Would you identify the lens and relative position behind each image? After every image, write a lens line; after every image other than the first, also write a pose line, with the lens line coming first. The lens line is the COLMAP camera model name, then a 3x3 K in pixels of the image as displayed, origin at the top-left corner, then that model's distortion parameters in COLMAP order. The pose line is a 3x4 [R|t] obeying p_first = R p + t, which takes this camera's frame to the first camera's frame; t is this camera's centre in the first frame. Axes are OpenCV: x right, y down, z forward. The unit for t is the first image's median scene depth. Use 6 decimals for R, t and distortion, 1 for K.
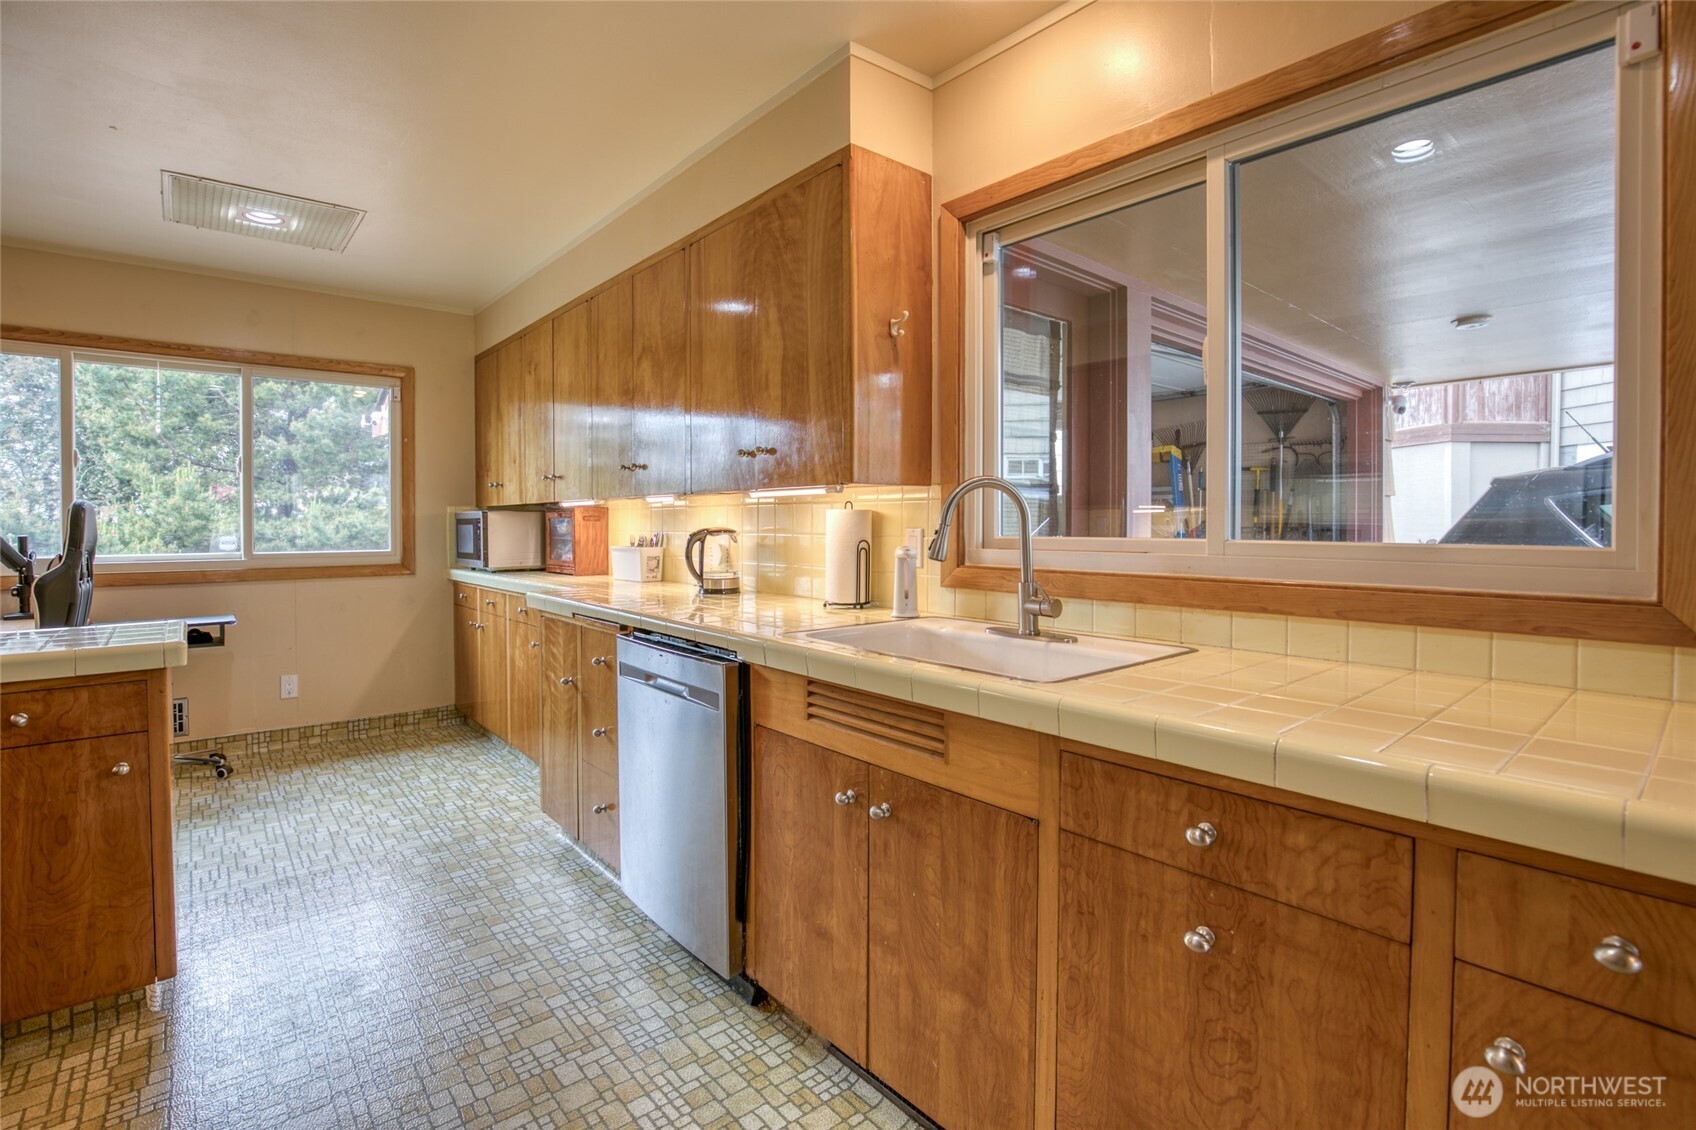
lens RADIAL K [[791.6, 0, 830.6], [0, 791.6, 537.1], [0, 0, 1]] dist [-0.029523, 0.000367]
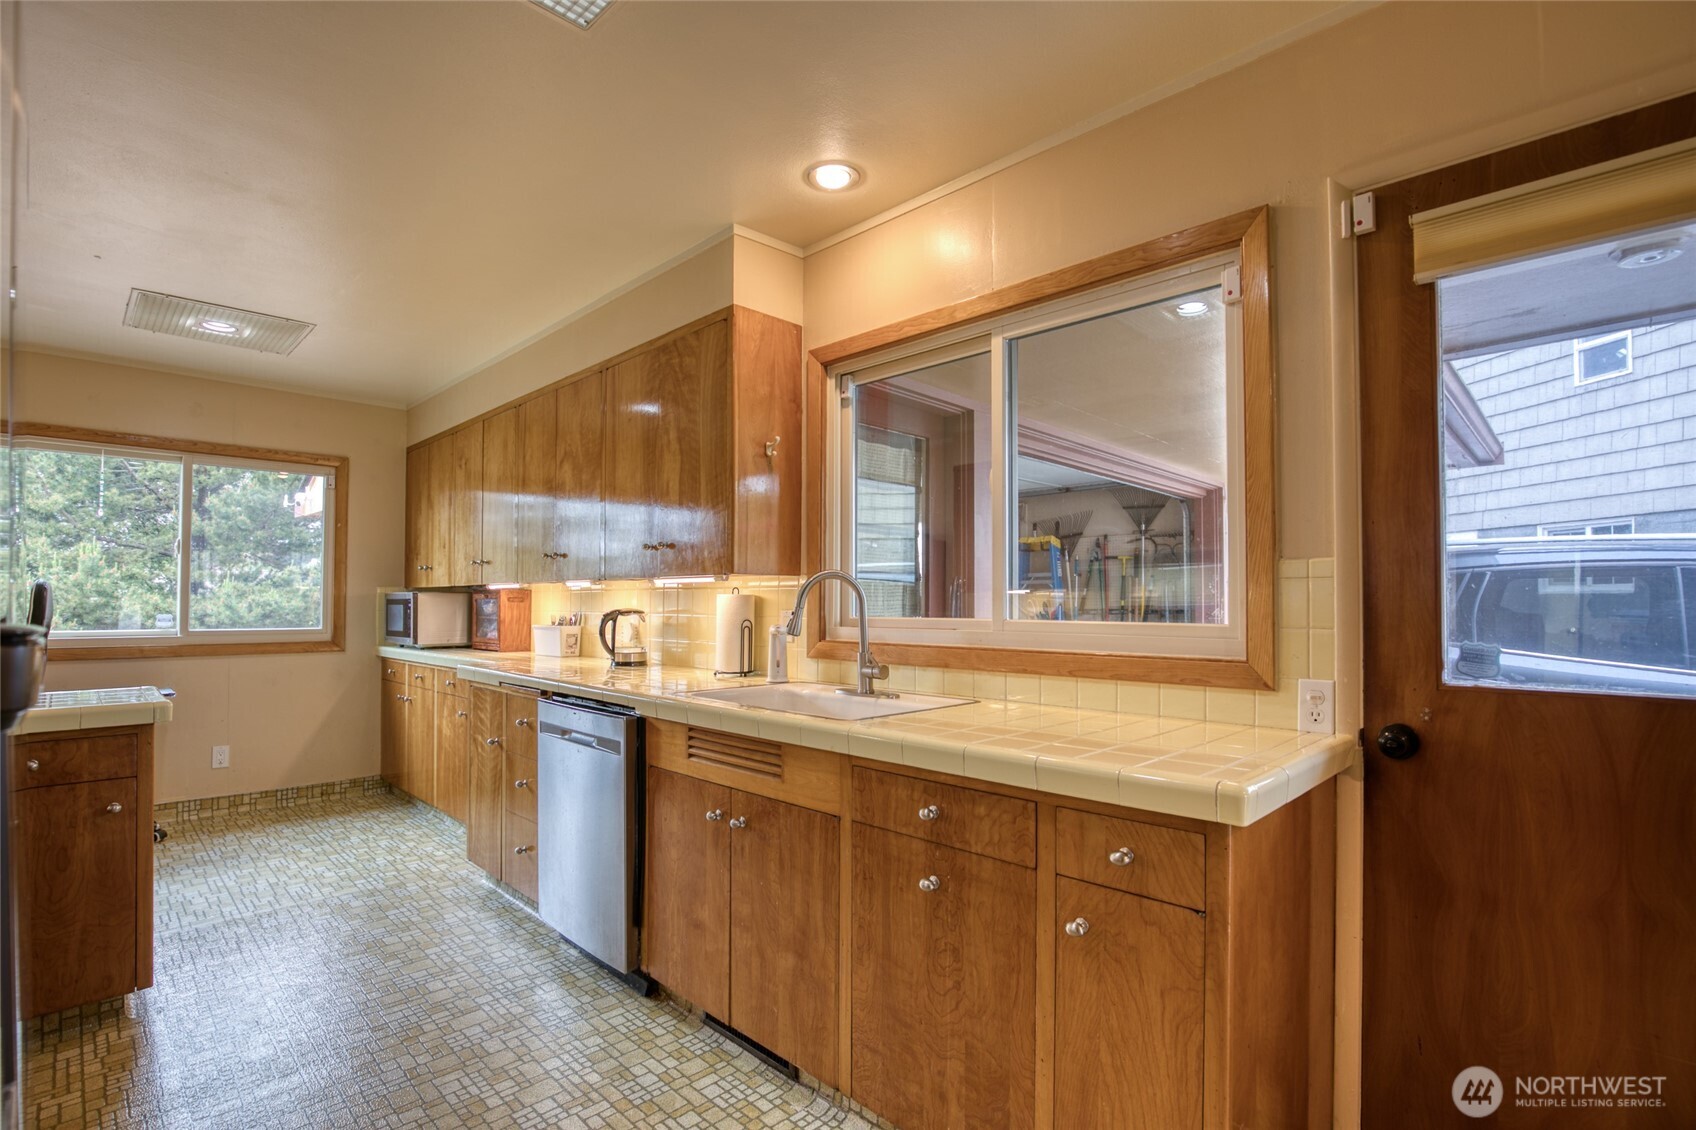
lens RADIAL K [[800.3, 0, 822.7], [0, 800.3, 589.2], [0, 0, 1]] dist [-0.031856, 0.001418]
pose [[0.997011, 0.005897, 0.077034, 0.064309], [-0.003123, 0.999344, -0.036073, 0.001342], [-0.077196, 0.035725, 0.996376, -0.237916]]
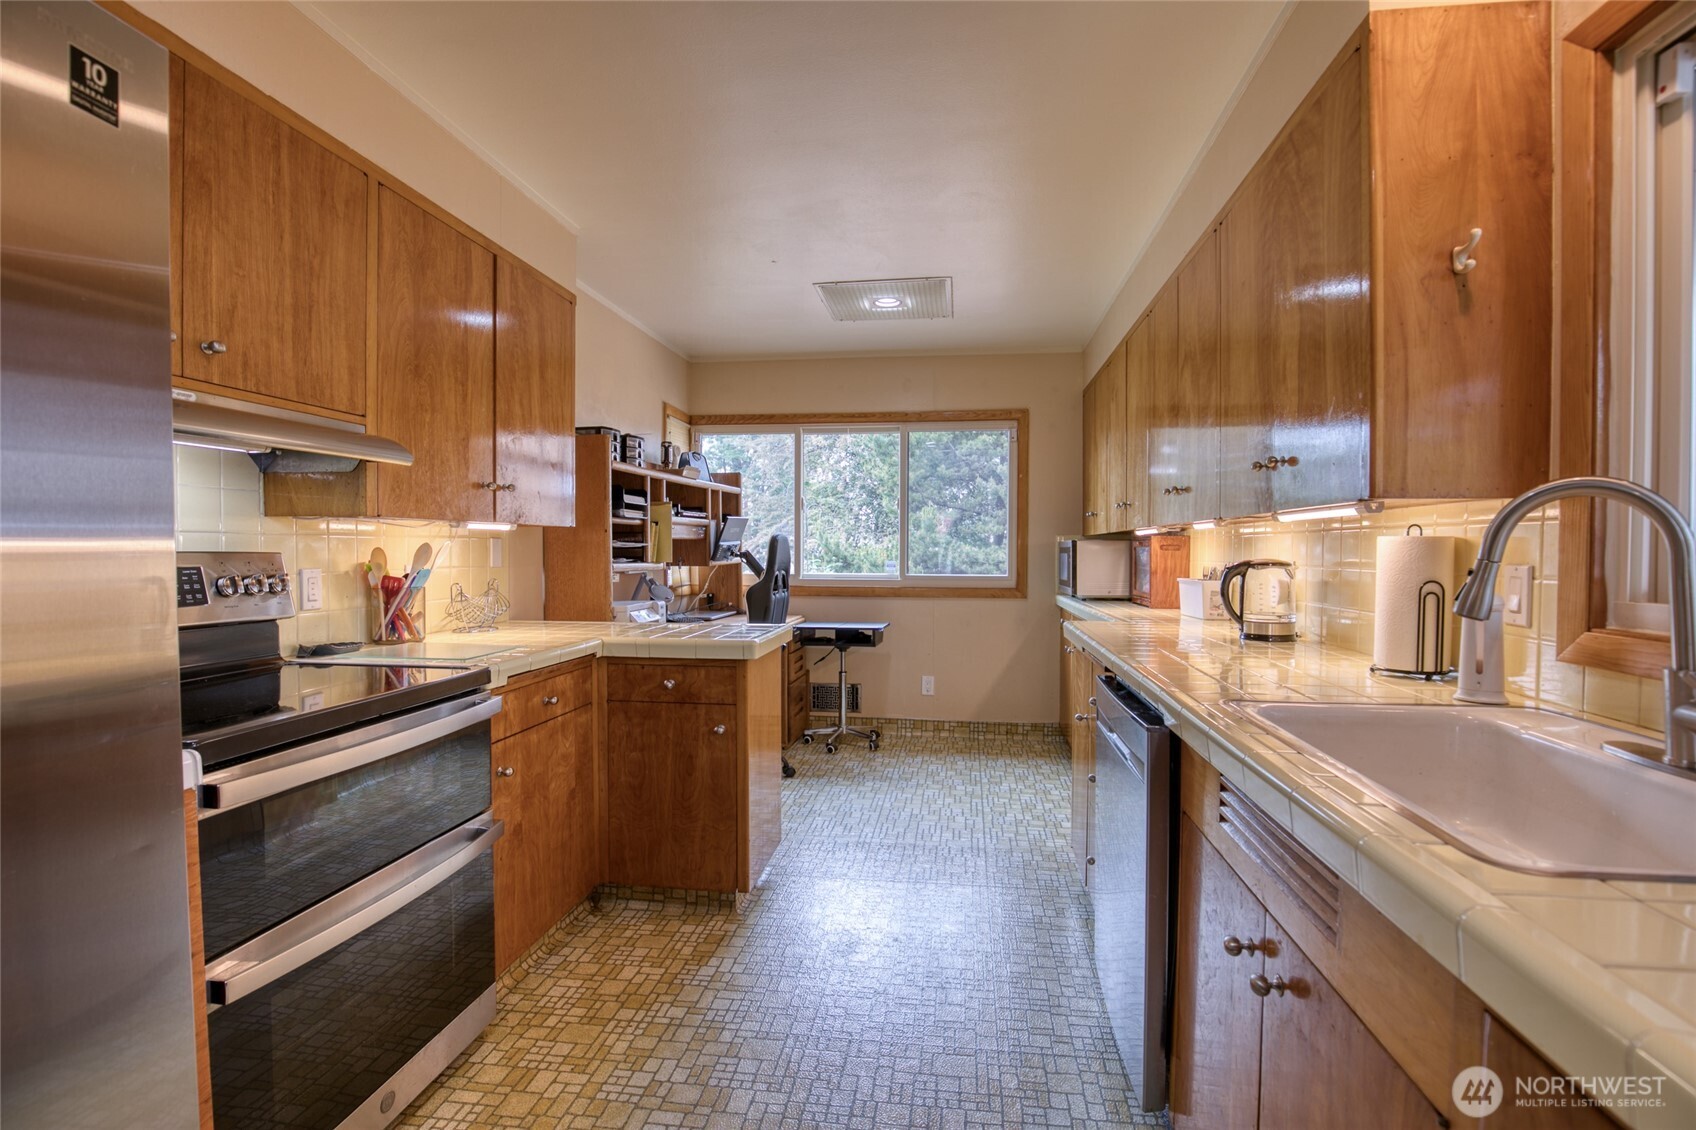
lens RADIAL K [[770.7, 0, 849.8], [0, 770.7, 562.4], [0, 0, 1]] dist [-0.035927, 0.007421]
pose [[0.674190, 0.016351, -0.738377, 0.189346], [-0.018653, 0.999813, 0.005109, -0.006072], [0.738323, 0.010328, 0.674368, 0.191430]]
